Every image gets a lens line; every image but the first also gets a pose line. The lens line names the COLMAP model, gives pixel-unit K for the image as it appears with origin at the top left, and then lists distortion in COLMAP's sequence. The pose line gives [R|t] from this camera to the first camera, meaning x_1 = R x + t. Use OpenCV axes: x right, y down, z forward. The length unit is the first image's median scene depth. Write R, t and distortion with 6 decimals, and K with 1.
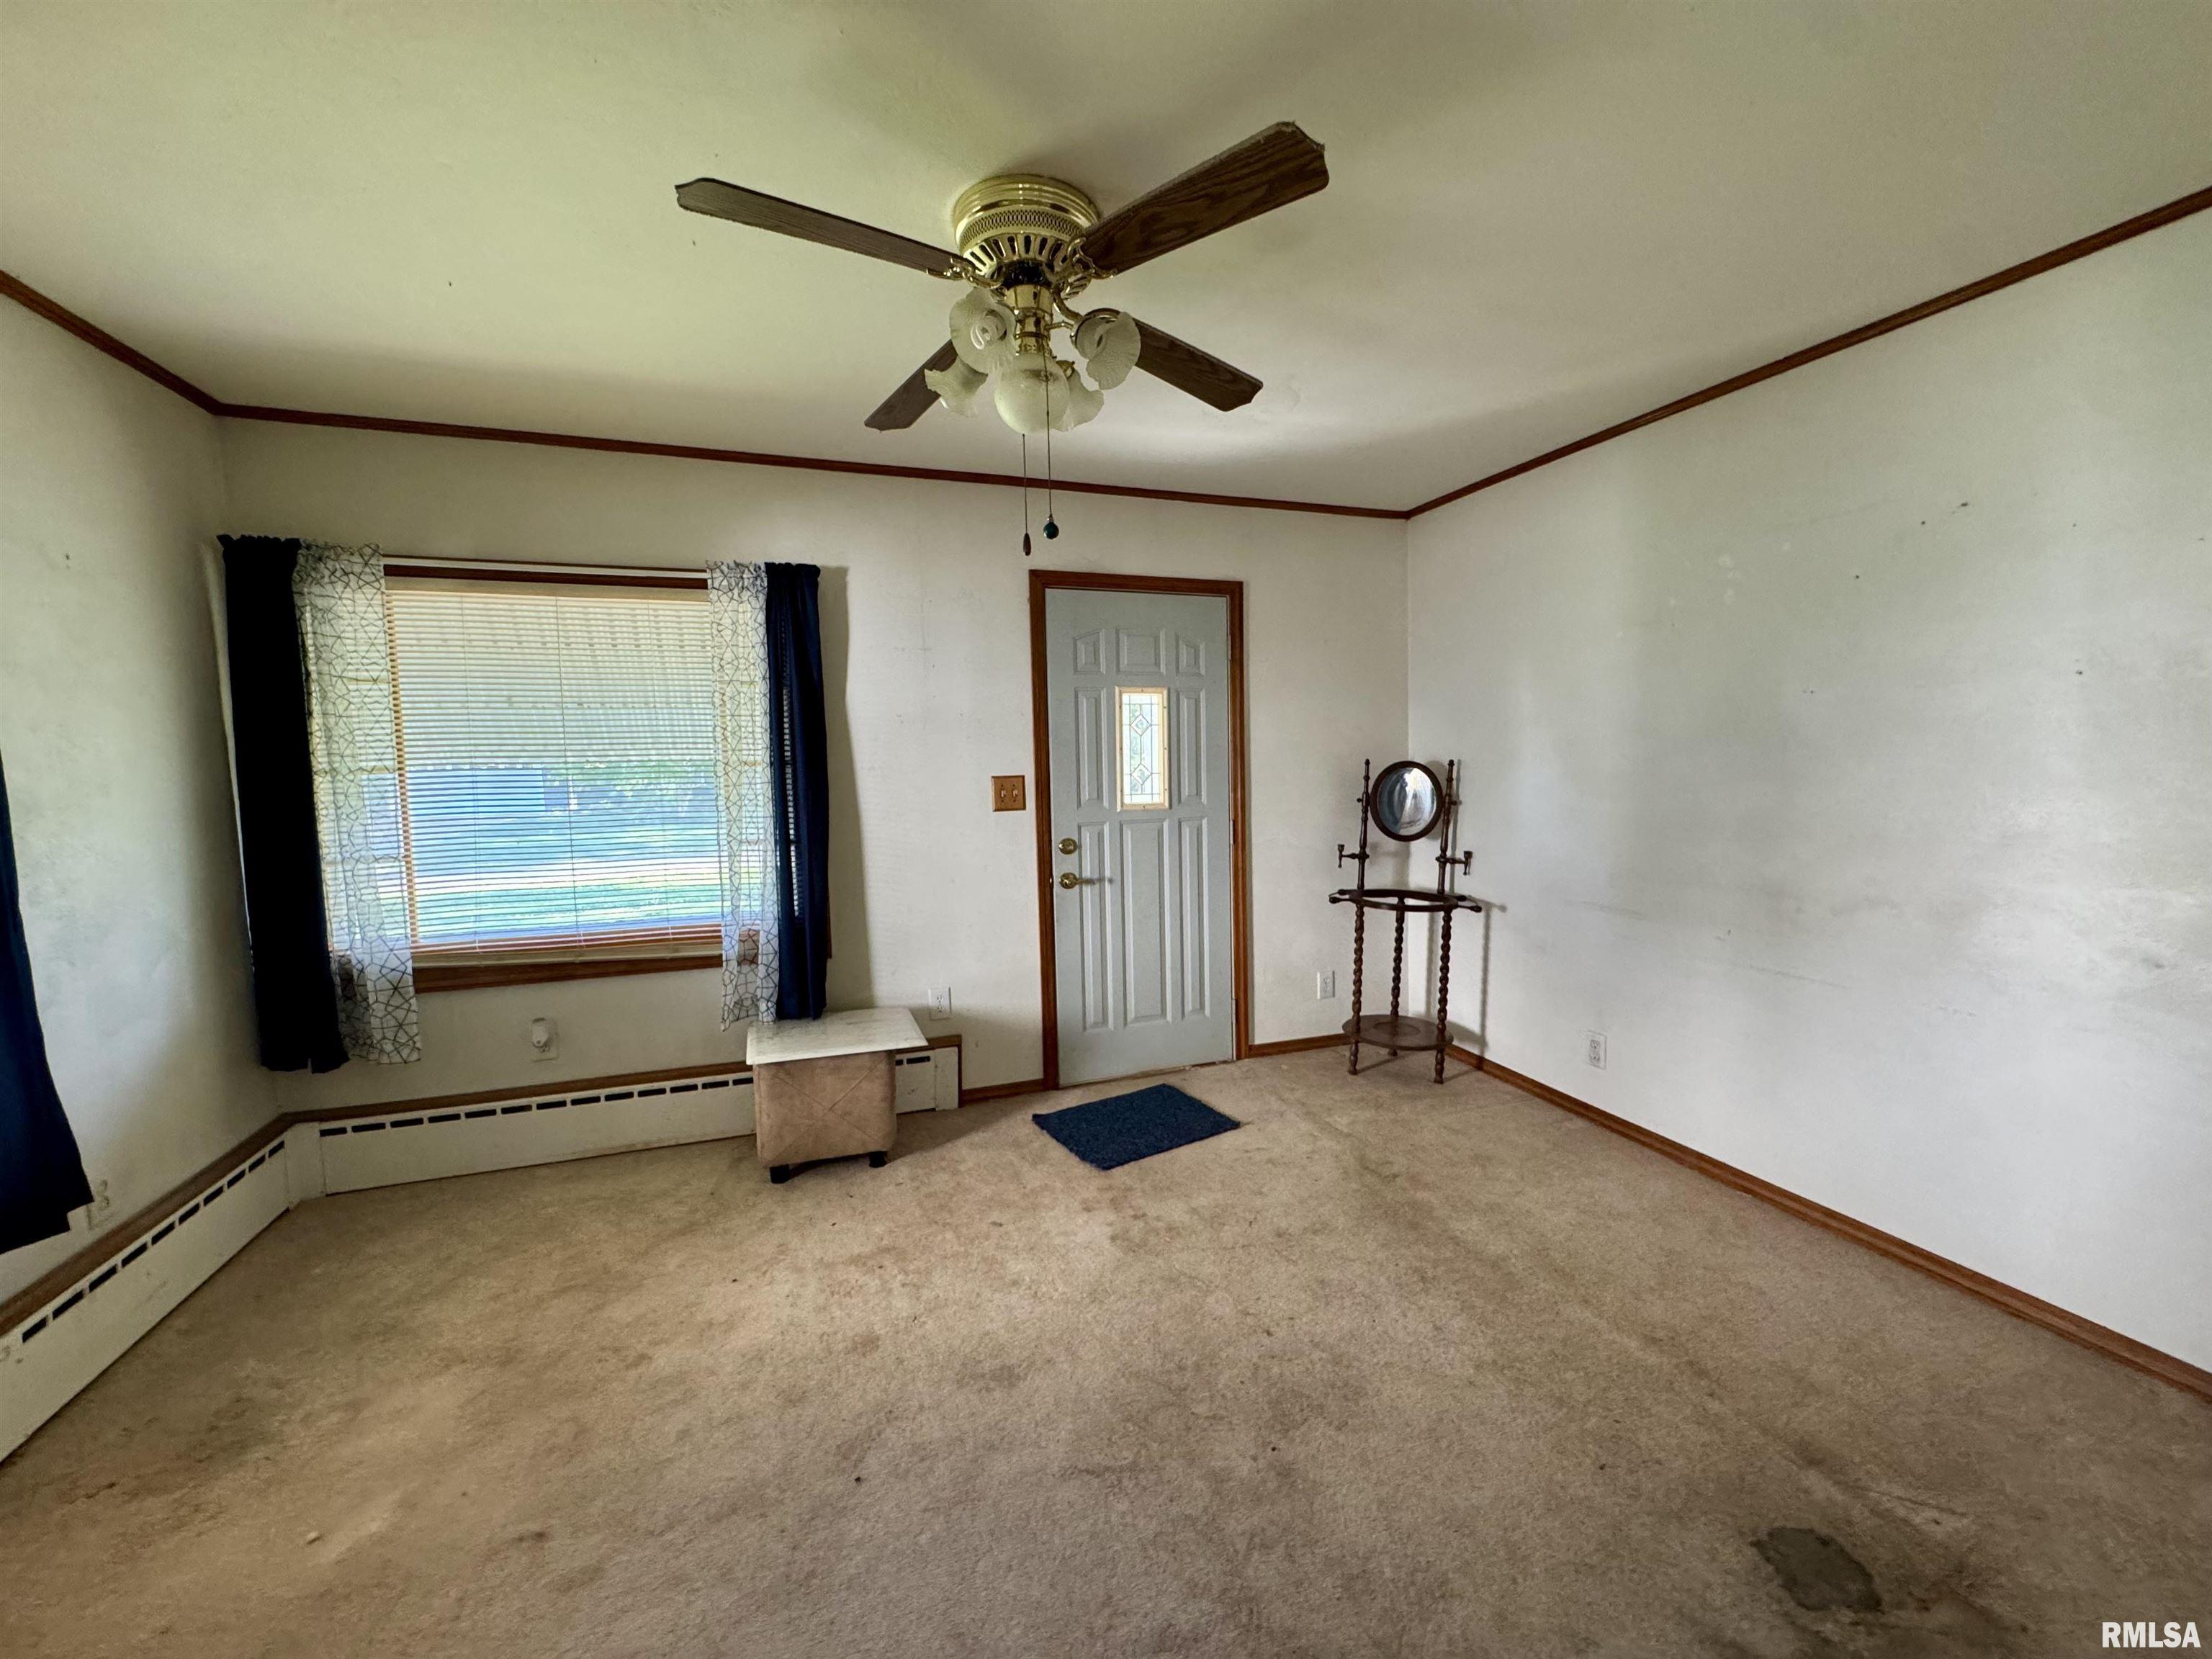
lens RADIAL K [[887.2, 0, 1114.1], [0, 887.2, 824.6], [0, 0, 1]] dist [-0.001124, 0.000154]
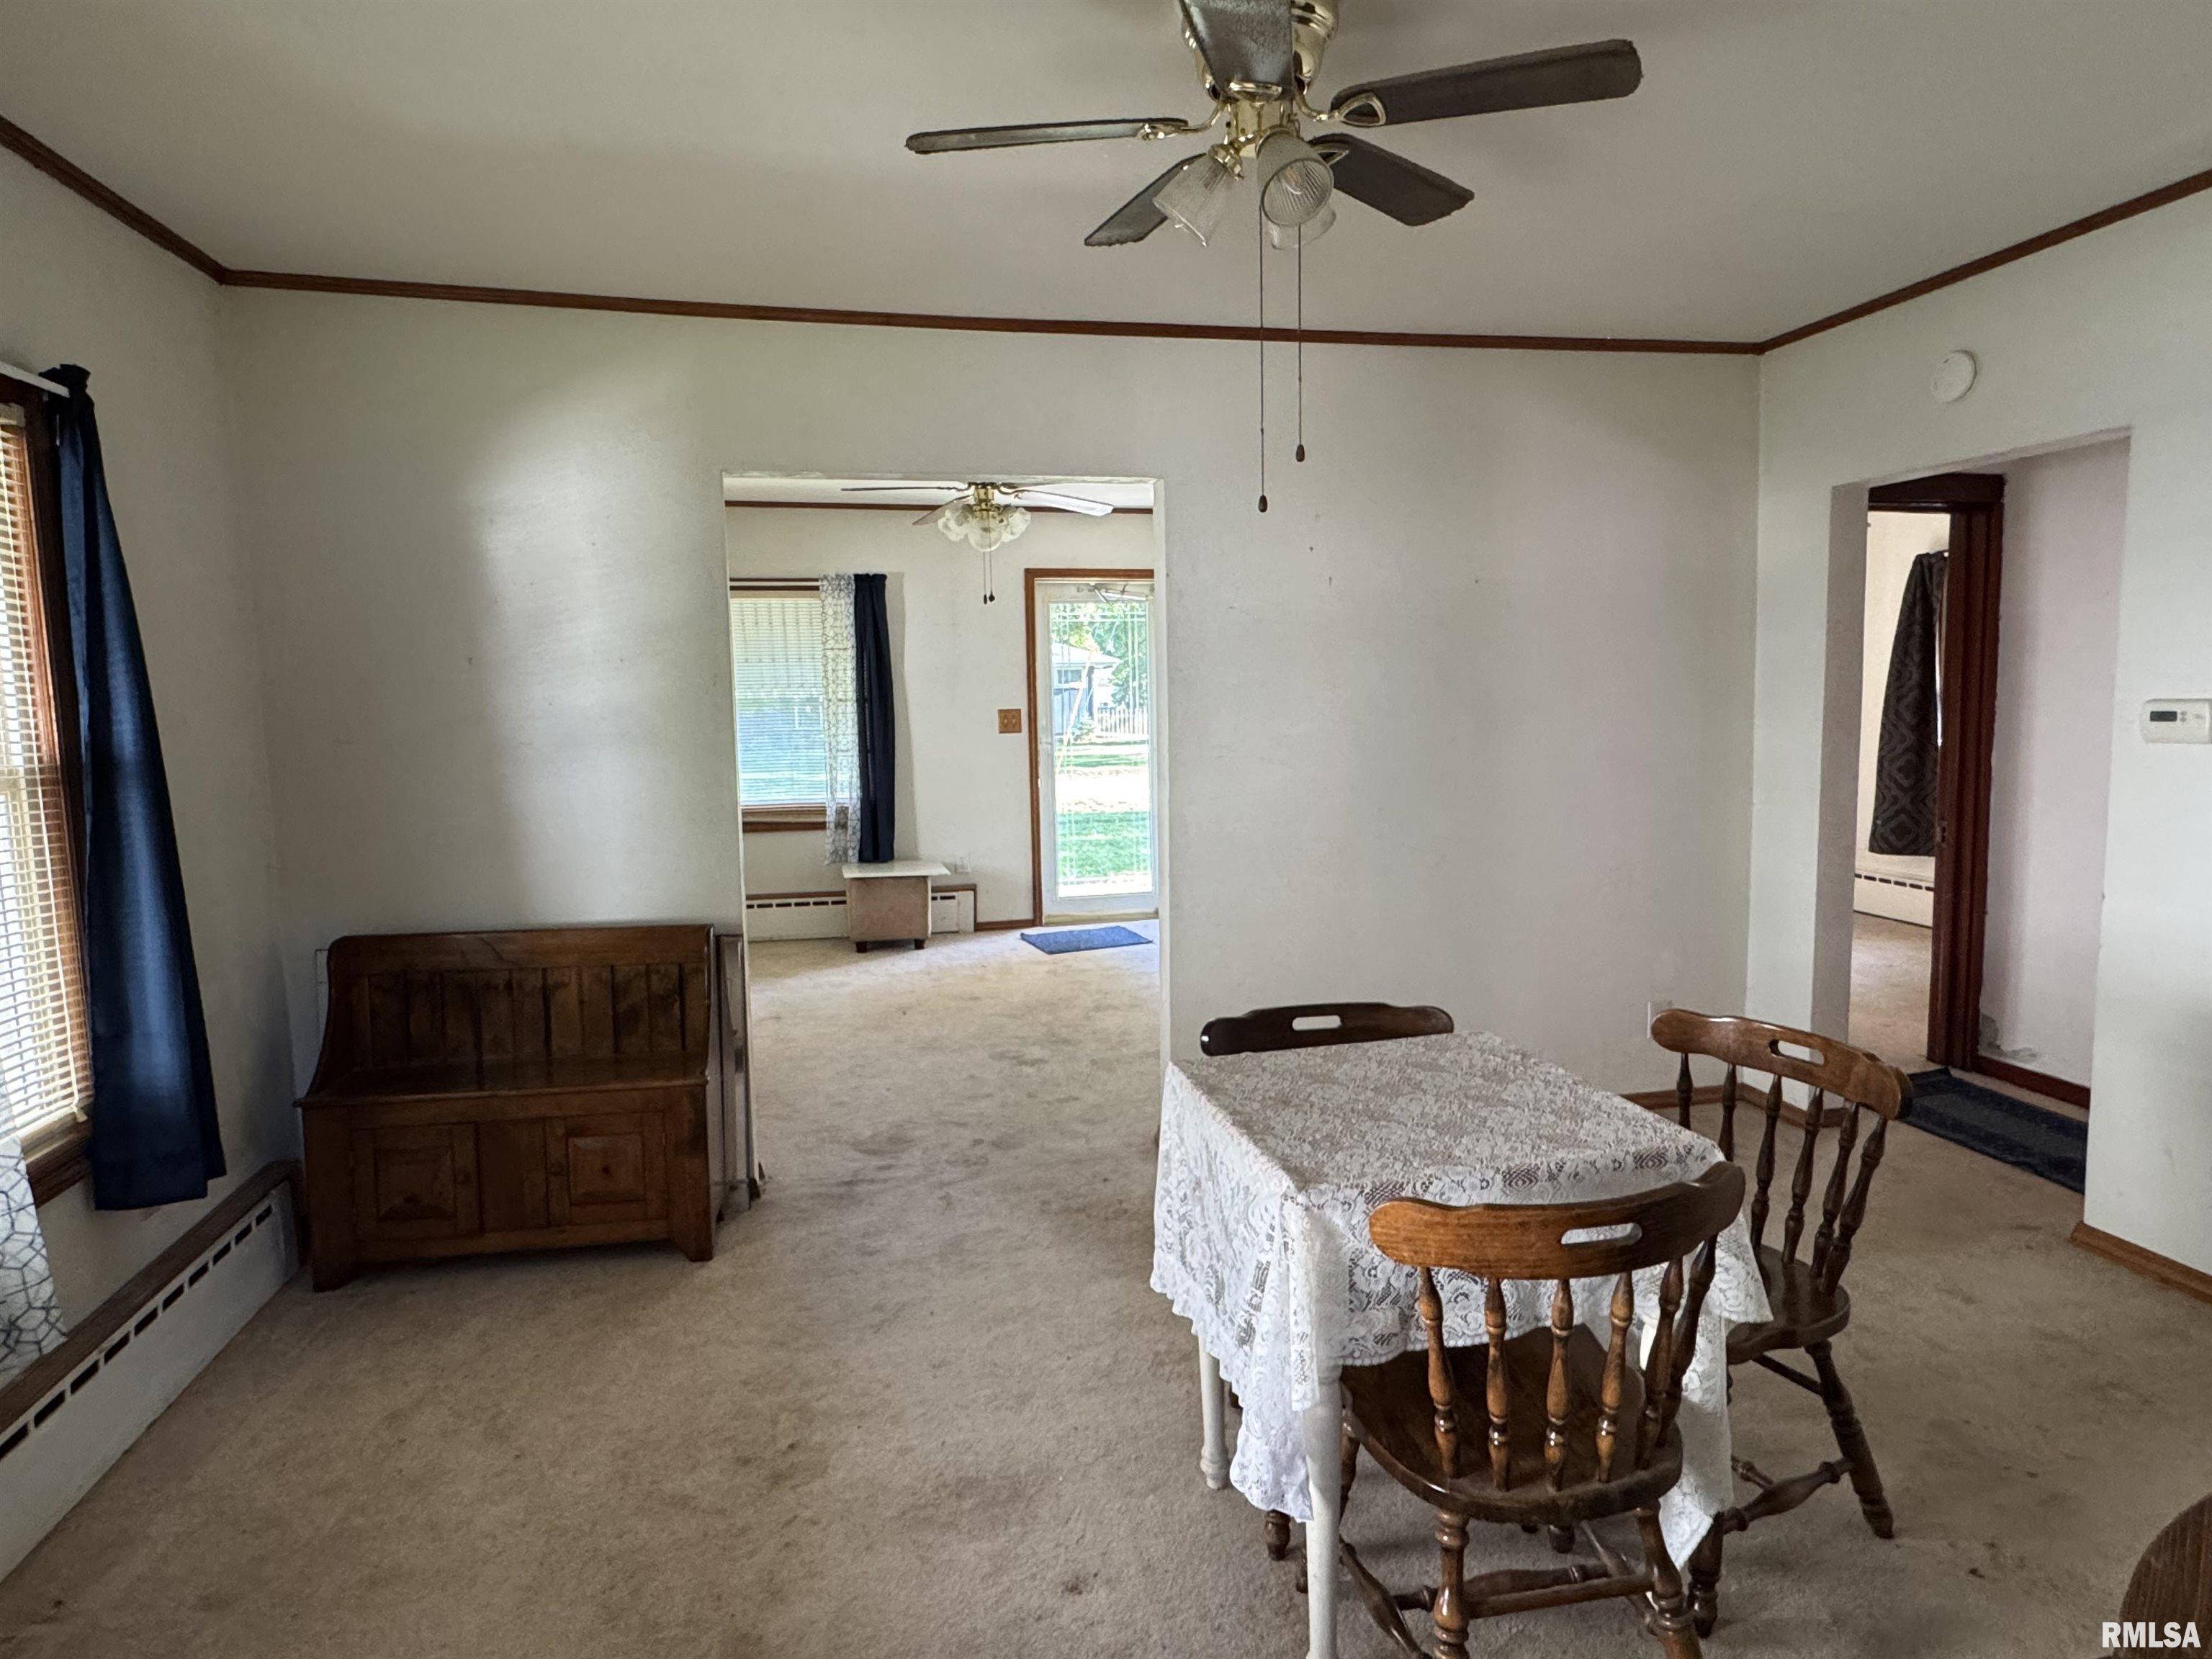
lens RADIAL K [[1235.3, 0, 1105.8], [0, 1235.3, 827.2], [0, 0, 1]] dist [0.004033, 0.000050]
pose [[0.987473, 0.019099, -0.156625, 0.396486], [-0.013288, 0.999187, 0.038070, 0.065430], [0.157225, -0.035512, 0.986924, -1.097160]]
